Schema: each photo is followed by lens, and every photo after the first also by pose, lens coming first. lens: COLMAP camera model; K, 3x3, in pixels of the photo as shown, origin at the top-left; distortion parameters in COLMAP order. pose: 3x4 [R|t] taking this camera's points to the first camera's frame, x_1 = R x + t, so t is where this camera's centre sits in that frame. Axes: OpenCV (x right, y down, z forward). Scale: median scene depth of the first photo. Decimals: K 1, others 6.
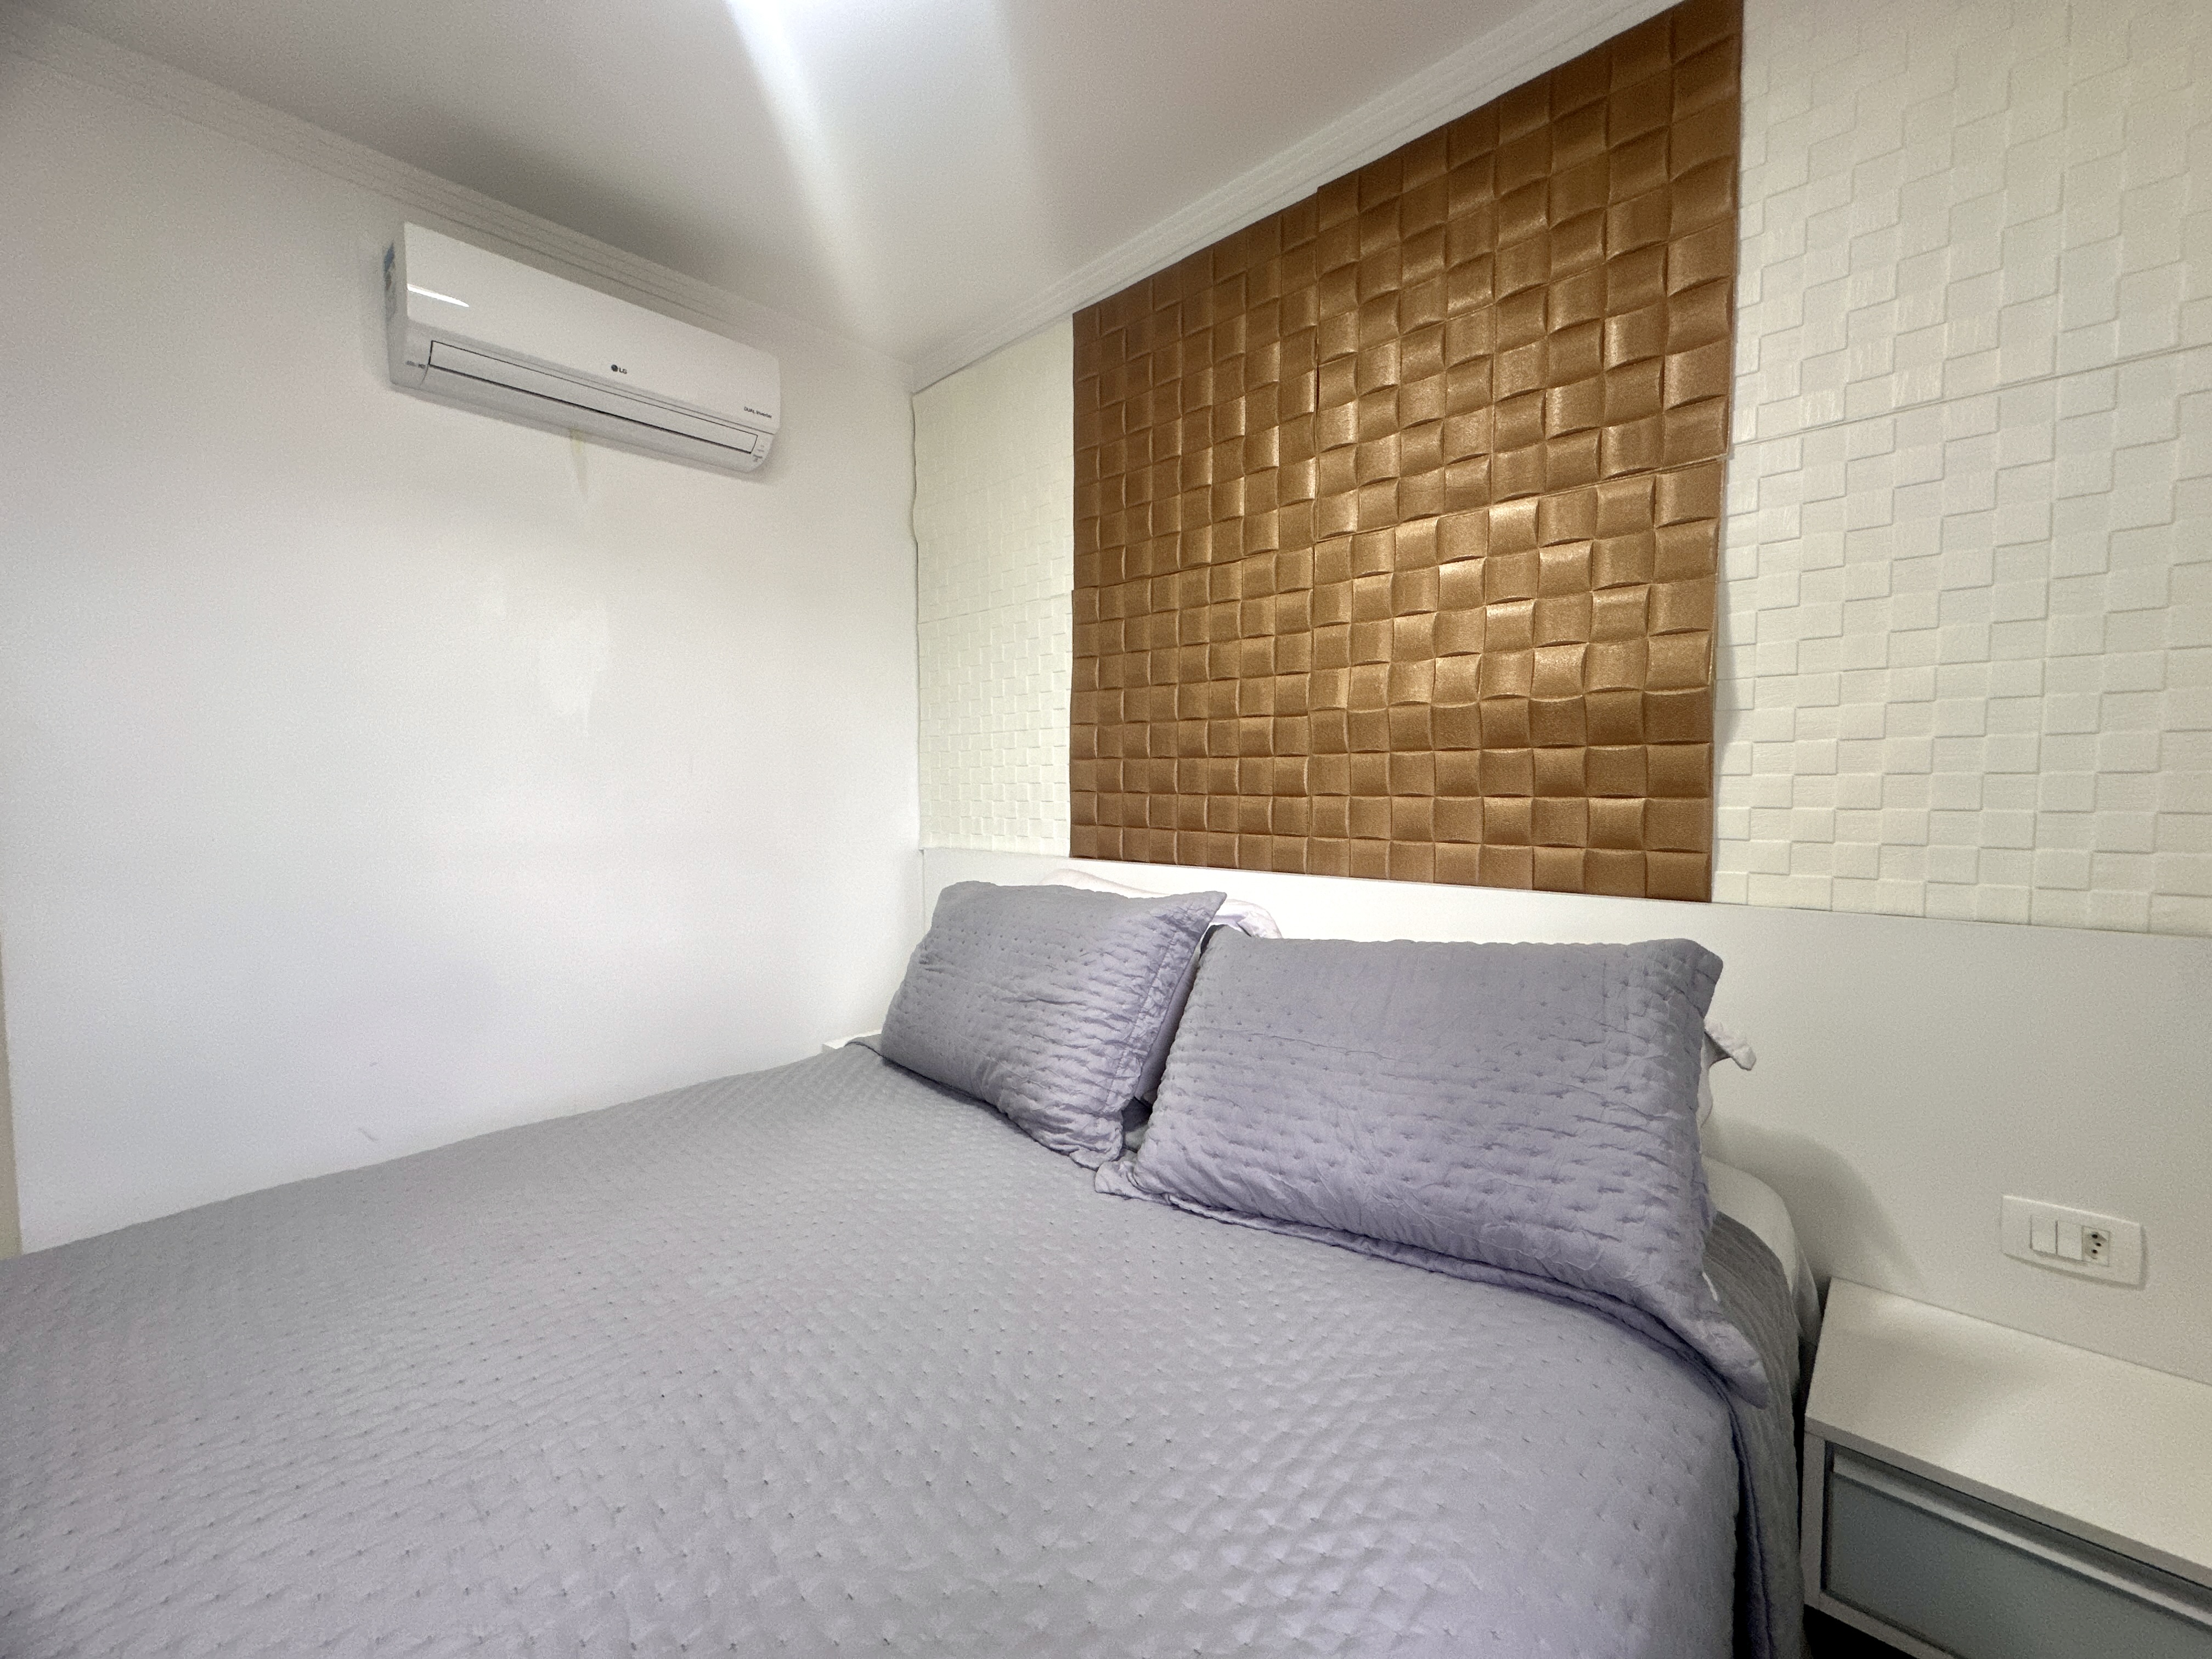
lens RADIAL K [[883.6, 0, 1103.7], [0, 883.6, 827.0], [0, 0, 1]] dist [-0.006045, 0.001486]
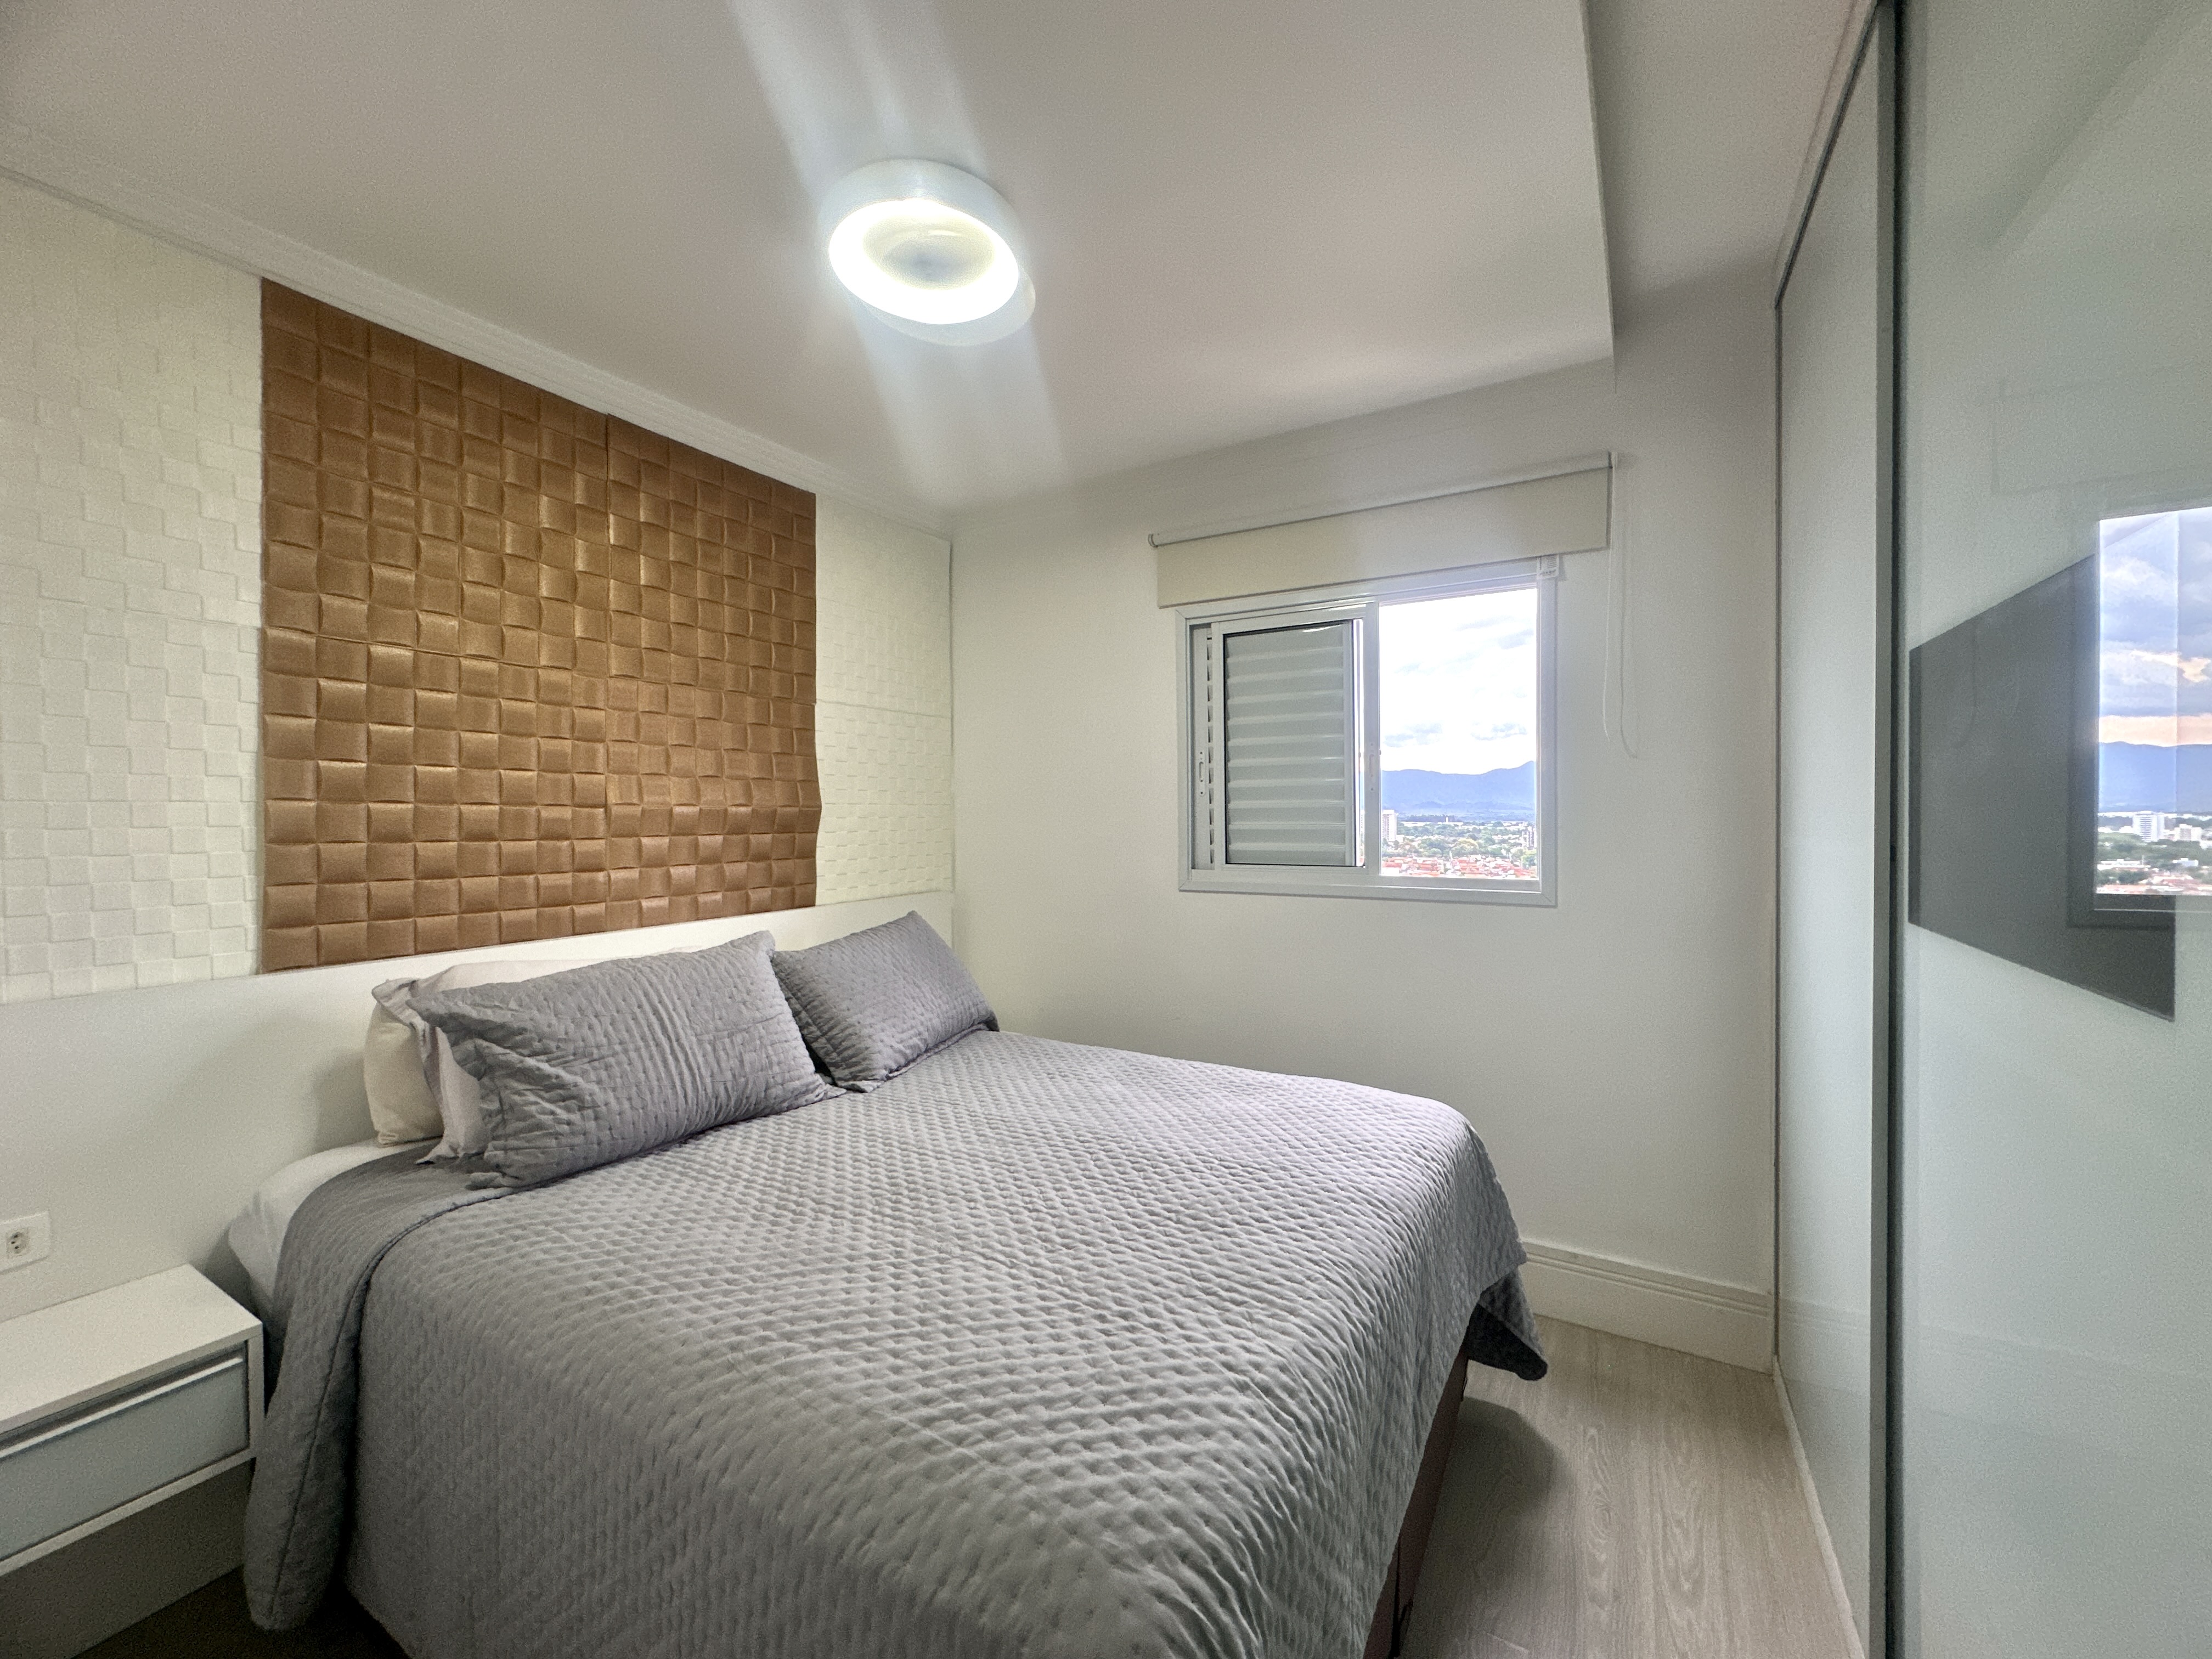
lens RADIAL K [[883.6, 0, 1112.6], [0, 883.6, 826.9], [0, 0, 1]] dist [-0.006045, 0.001486]
pose [[-0.228845, -0.008982, 0.973421, -1.467697], [0.052290, 0.998400, 0.021506, -0.107969], [-0.972057, 0.055822, -0.228009, 0.714116]]
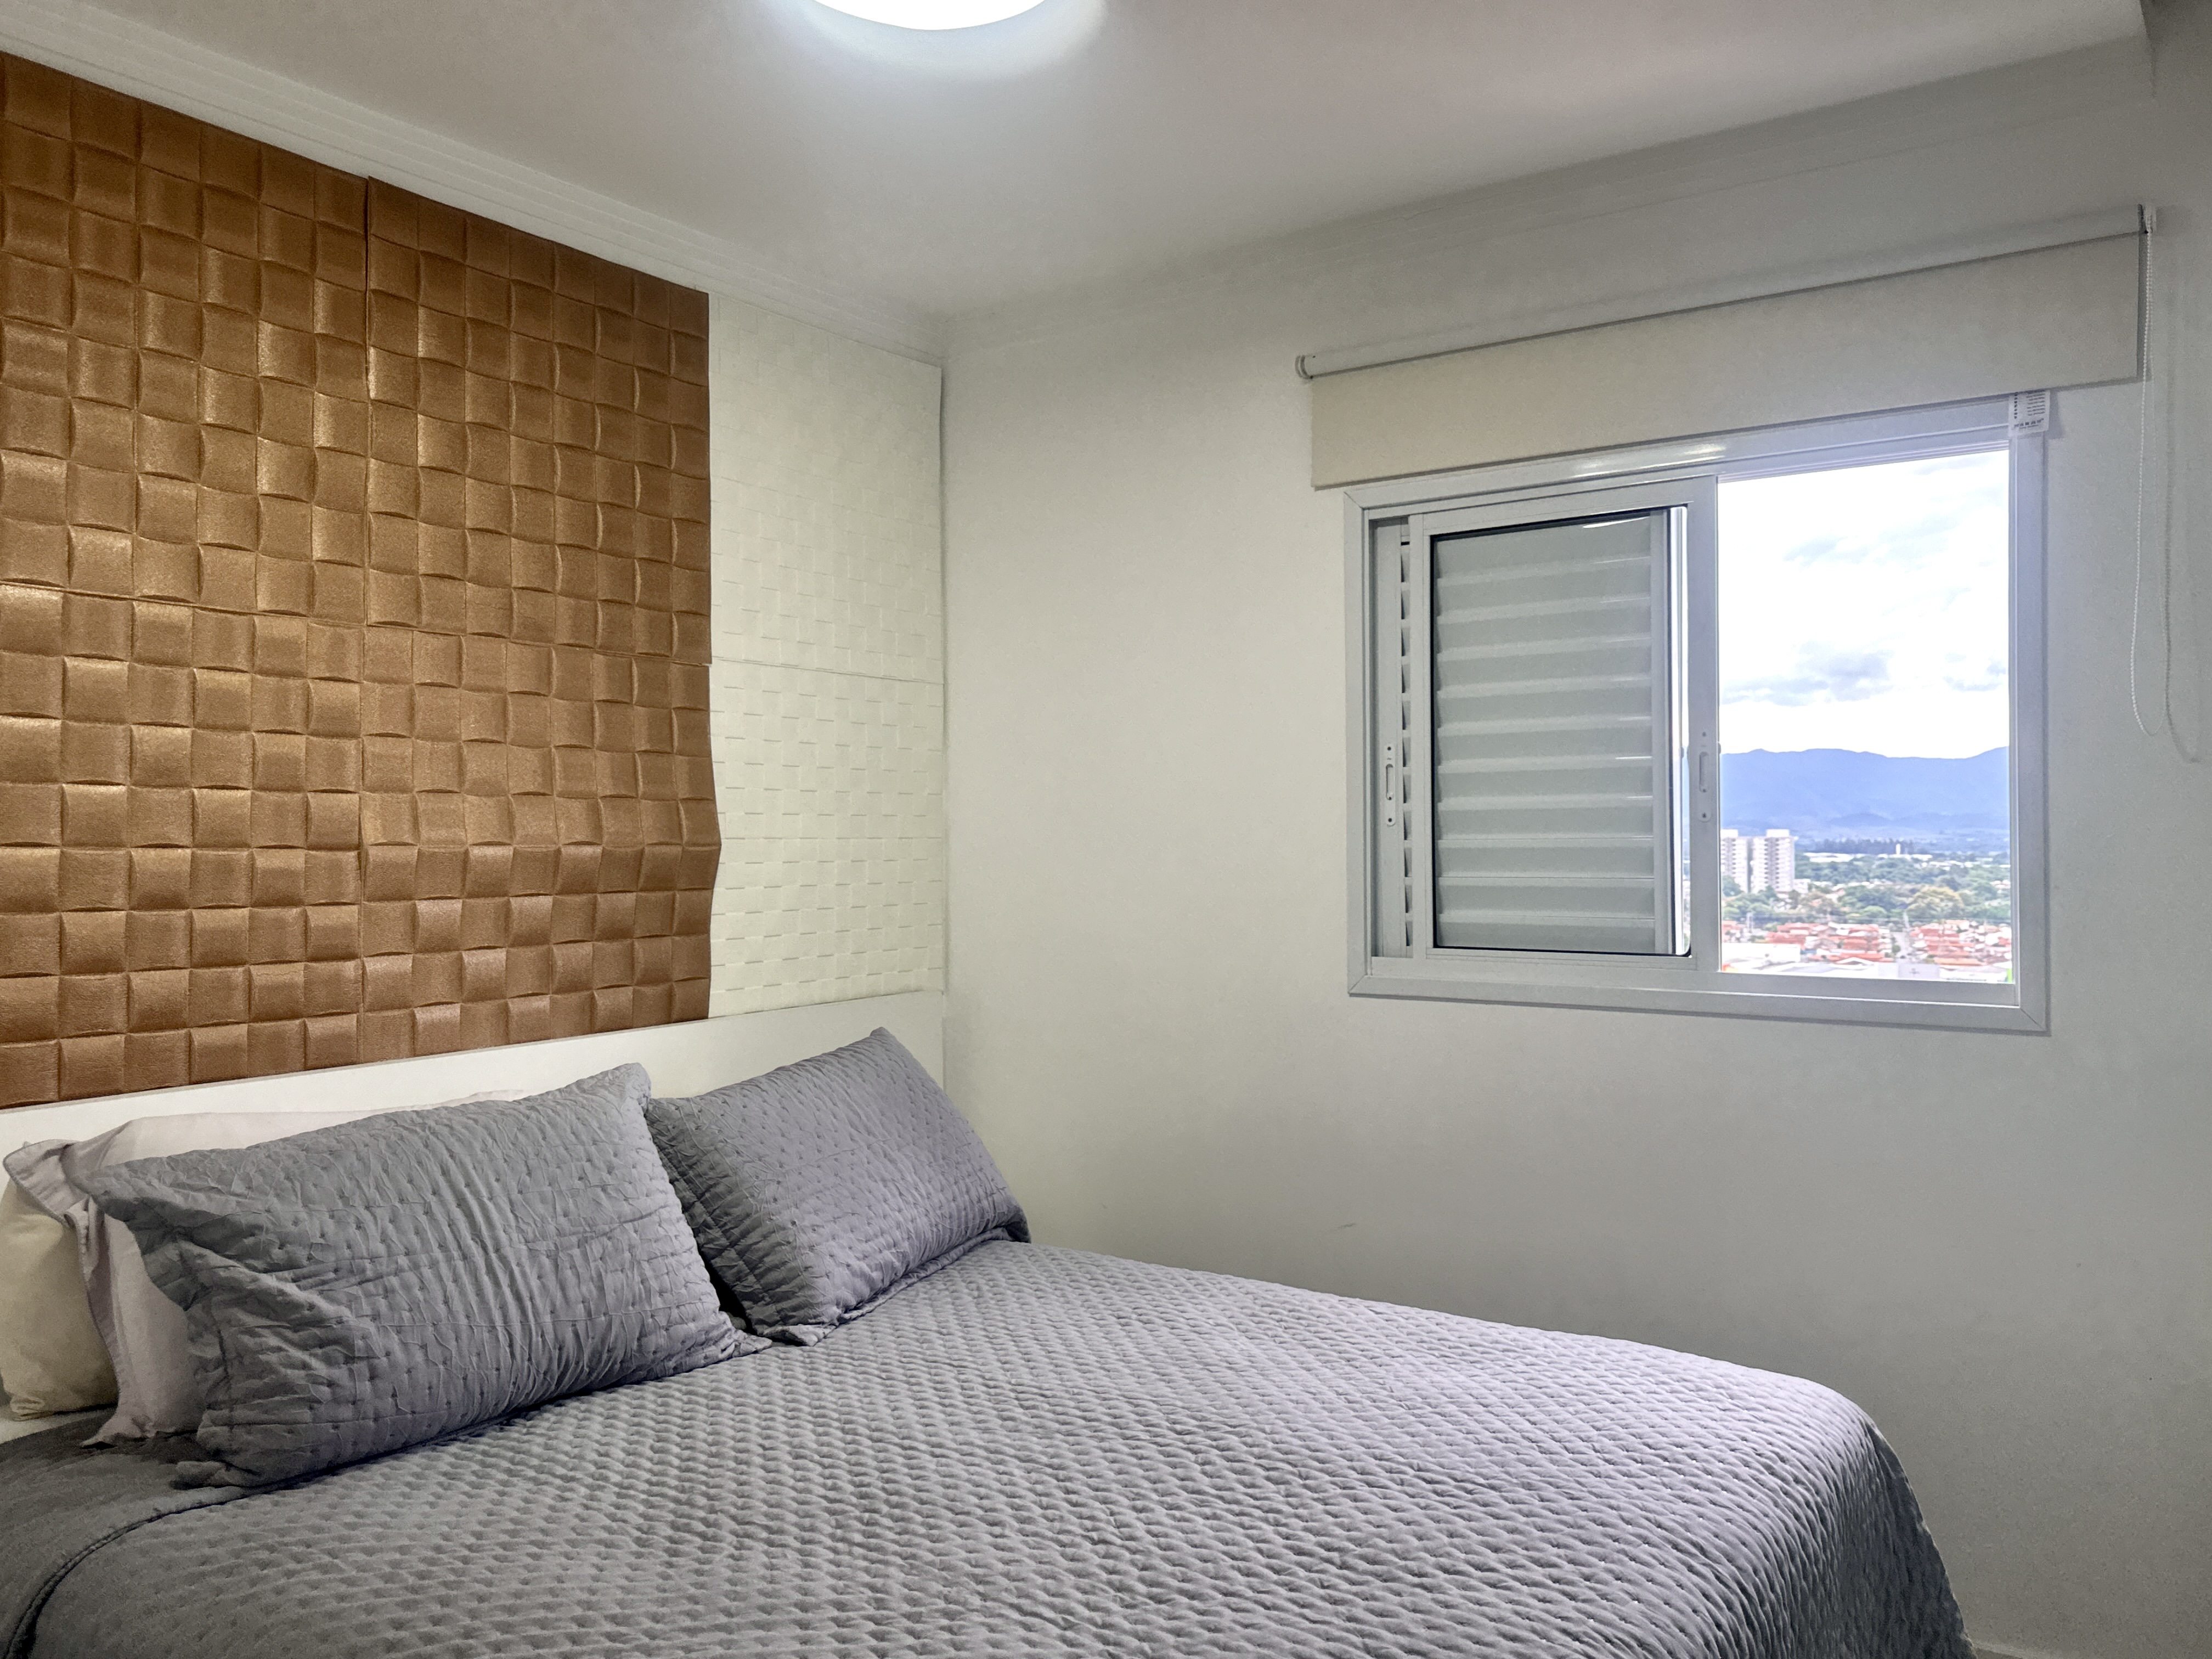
lens RADIAL K [[1692.8, 0, 1119.7], [0, 1692.8, 835.8], [0, 0, 1]] dist [0.092332, -0.123841]
pose [[-0.165127, 0.005438, 0.986257, -1.620923], [0.052295, 0.998626, 0.003249, -0.135655], [-0.984885, 0.052112, -0.165184, 0.749392]]
